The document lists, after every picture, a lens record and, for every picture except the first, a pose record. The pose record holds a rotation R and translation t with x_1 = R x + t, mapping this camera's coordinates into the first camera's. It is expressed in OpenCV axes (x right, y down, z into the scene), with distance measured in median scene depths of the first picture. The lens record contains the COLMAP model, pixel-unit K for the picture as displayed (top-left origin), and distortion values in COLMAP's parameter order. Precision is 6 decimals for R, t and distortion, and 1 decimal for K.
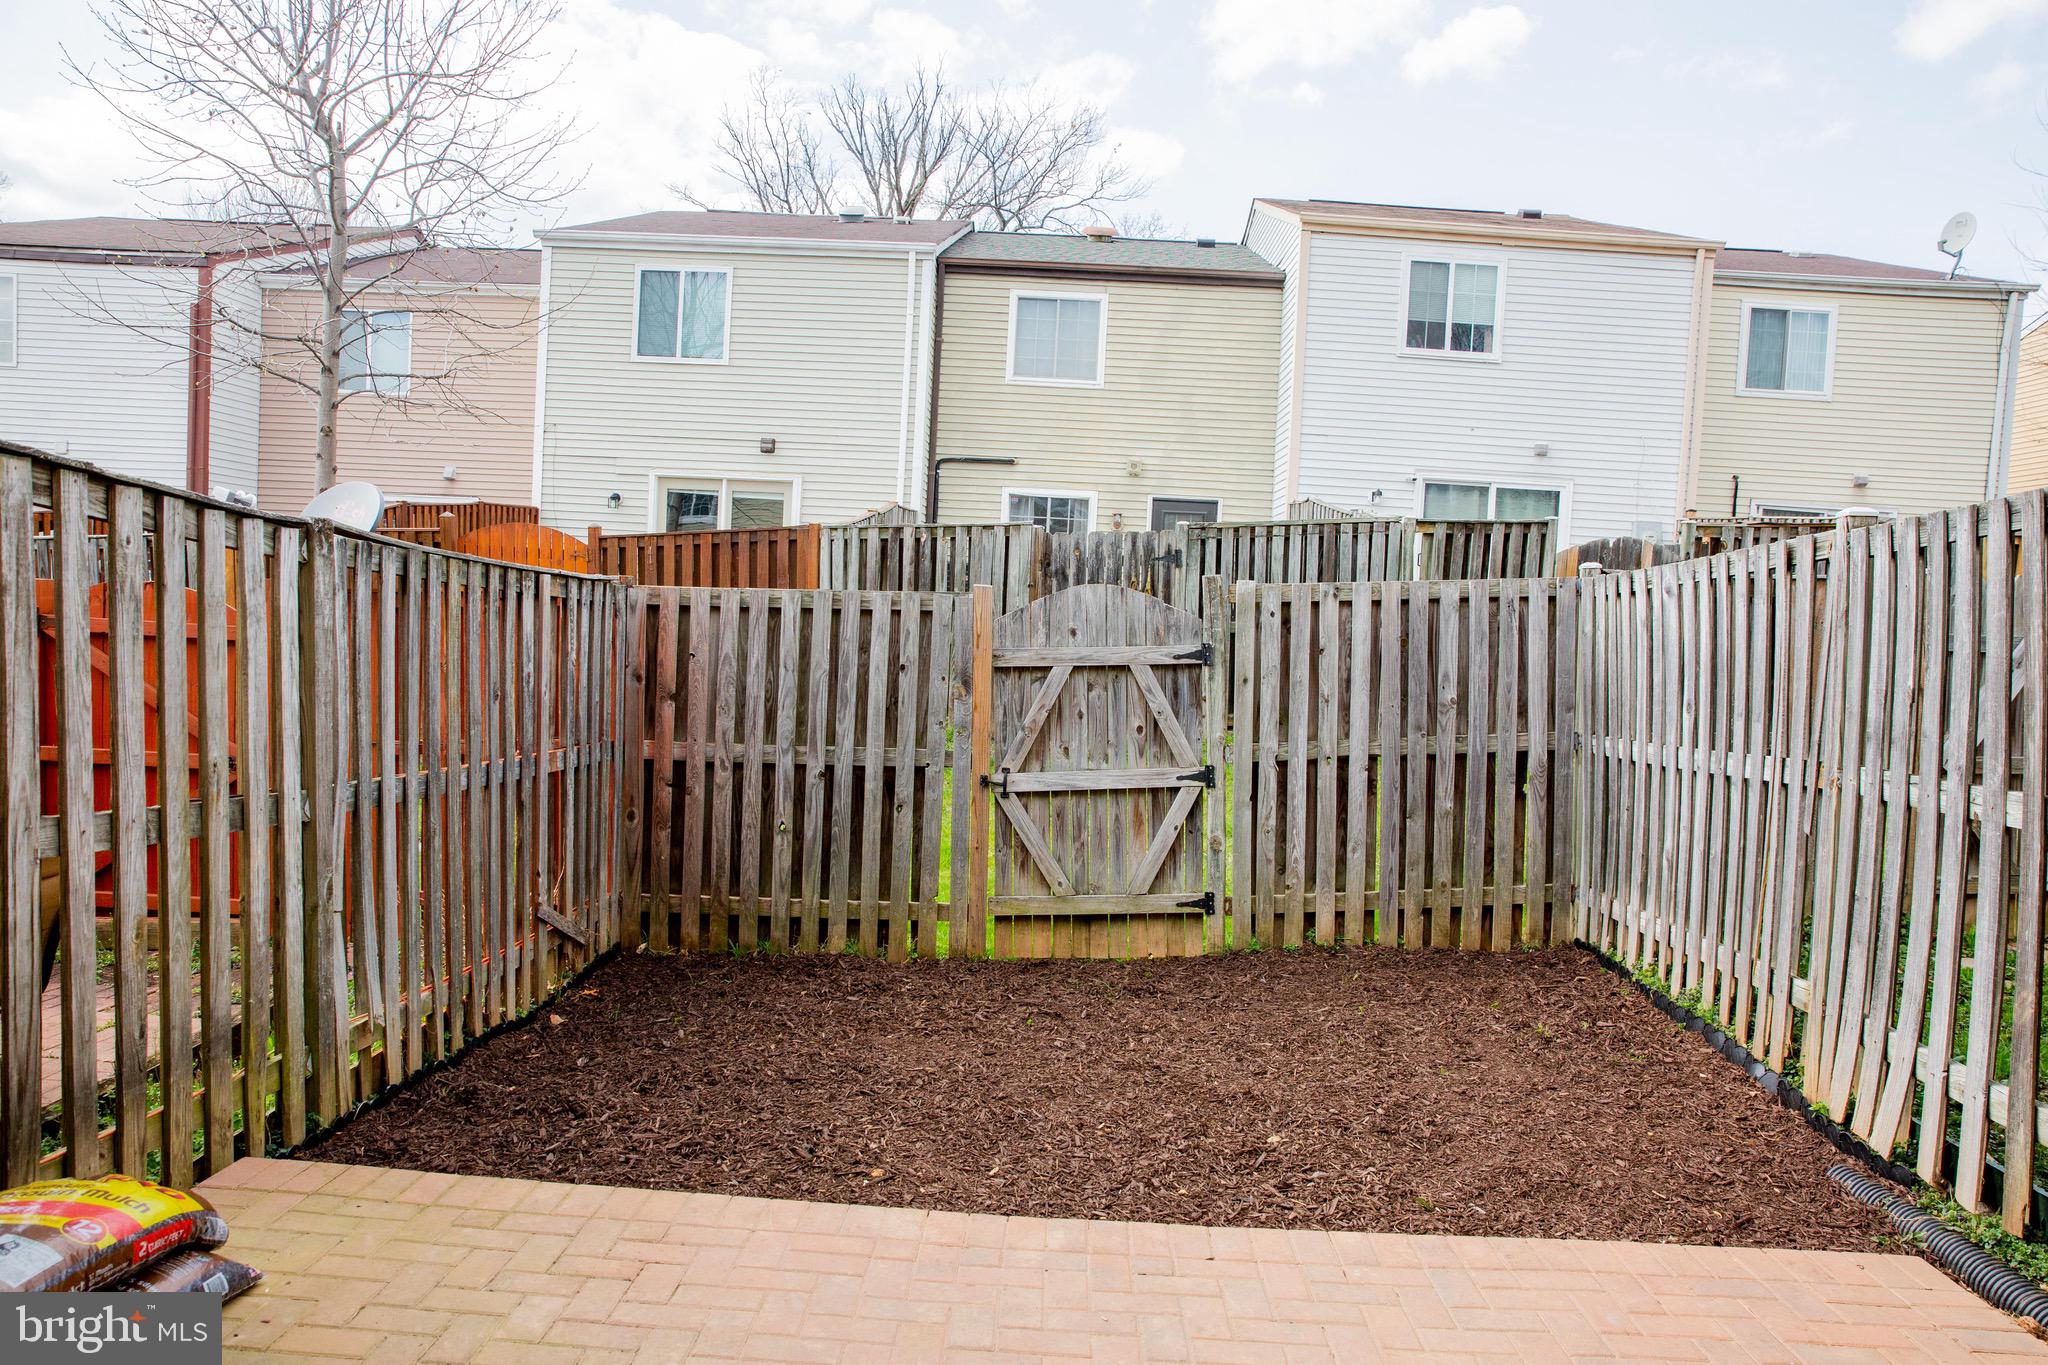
lens RADIAL K [[1371.2, 0, 1024.0], [0, 1371.2, 682.5], [0, 0, 1]] dist [-0.101930, 0.076221]
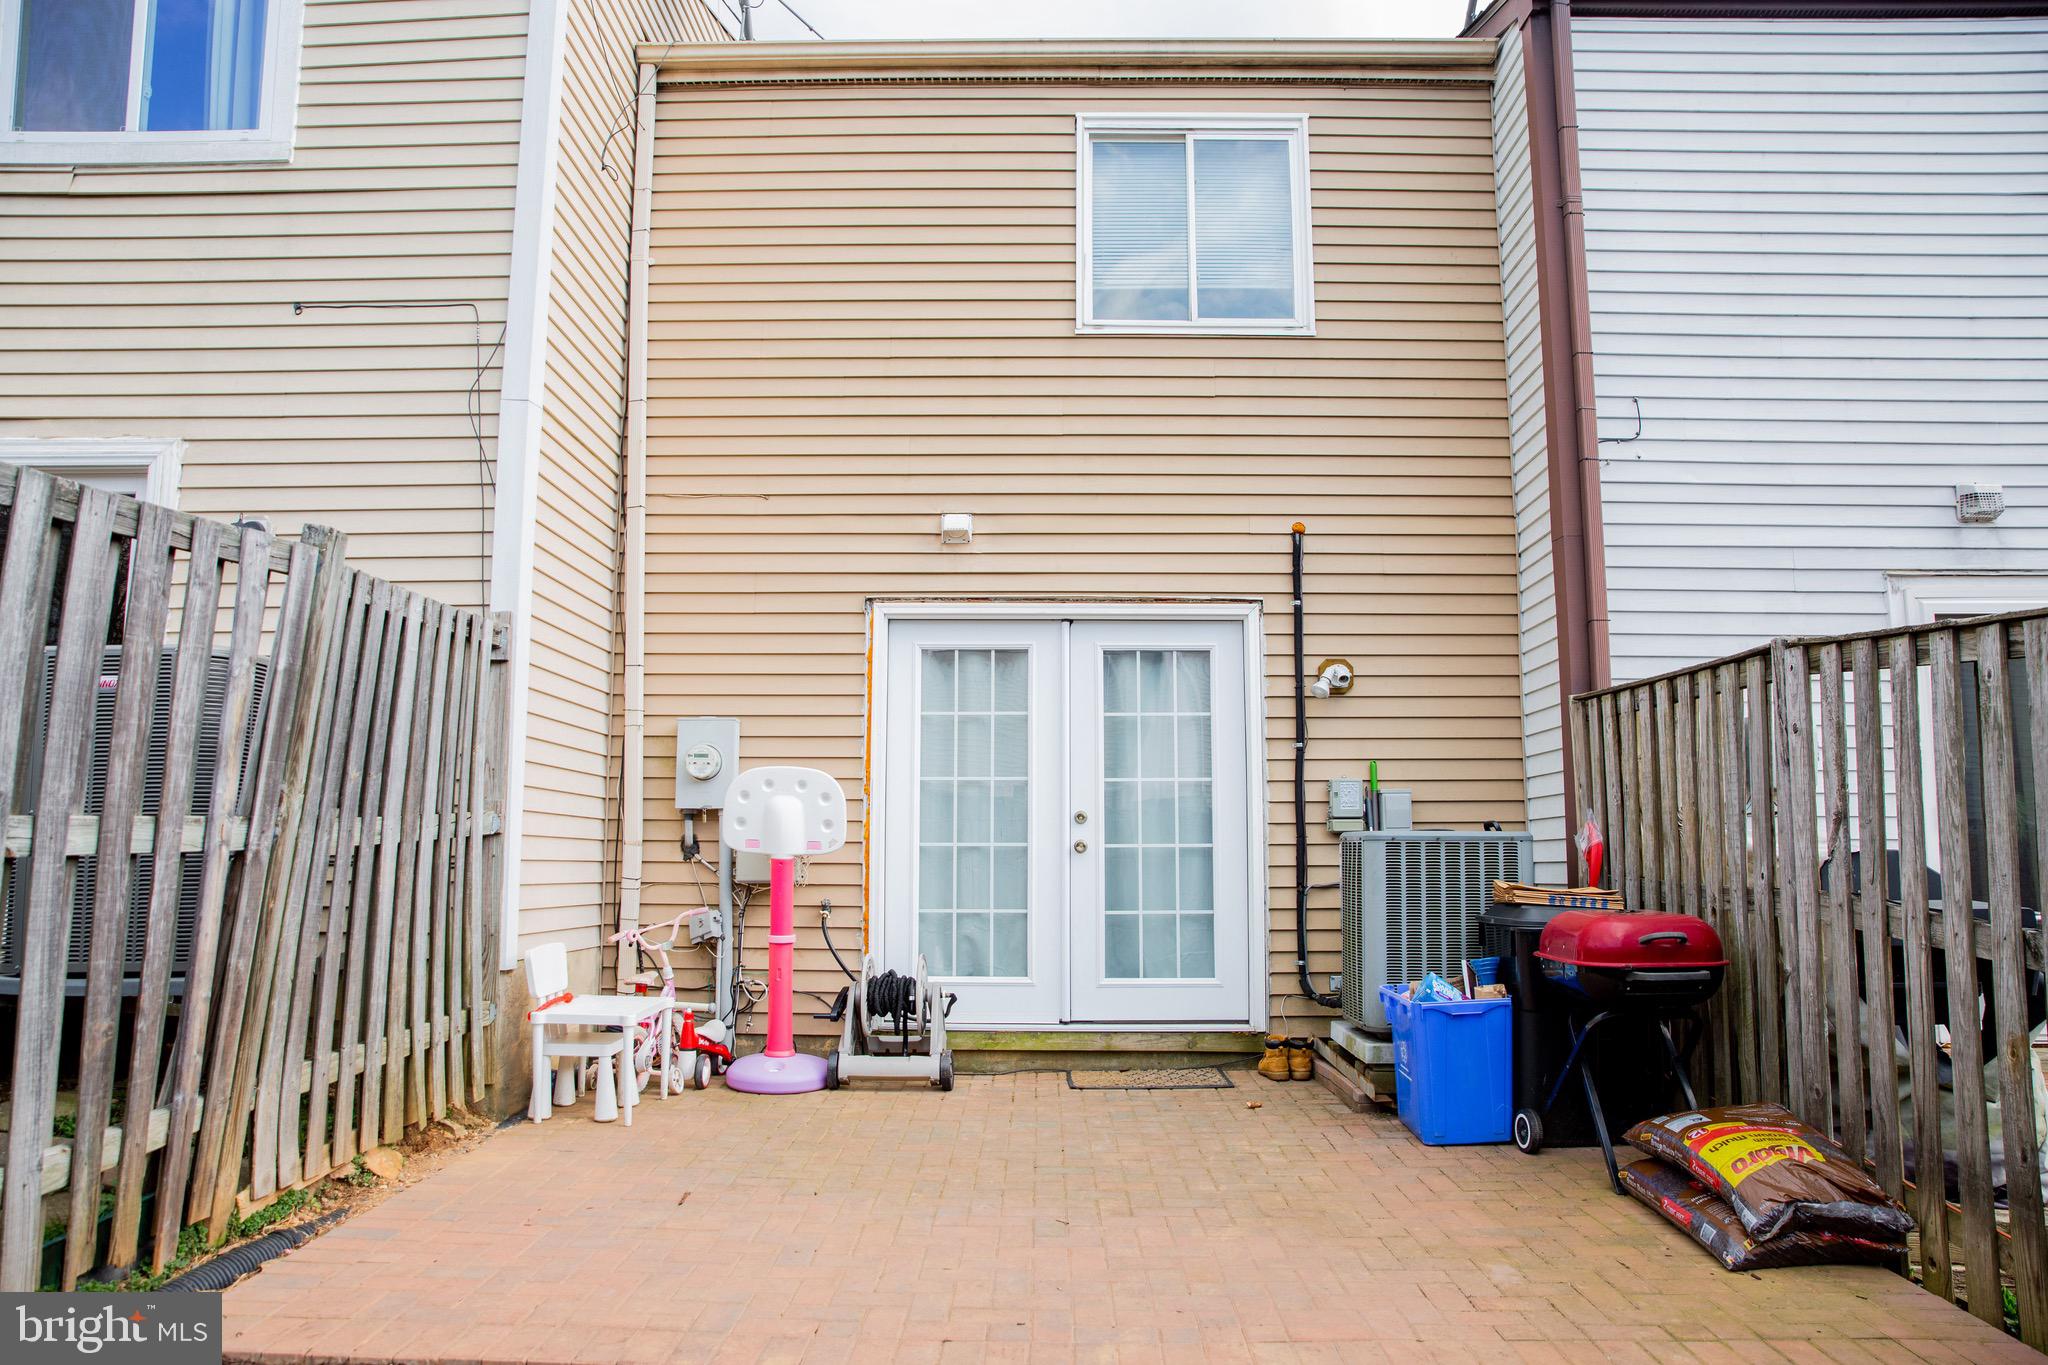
lens RADIAL K [[1375.0, 0, 1024.0], [0, 1375.0, 682.5], [0, 0, 1]] dist [-0.099044, 0.073330]
pose [[-0.998652, -0.051473, -0.006633, 0.120258], [-0.050824, 0.995827, -0.075798, 0.022099], [0.010507, -0.075359, -0.997101, 2.092254]]
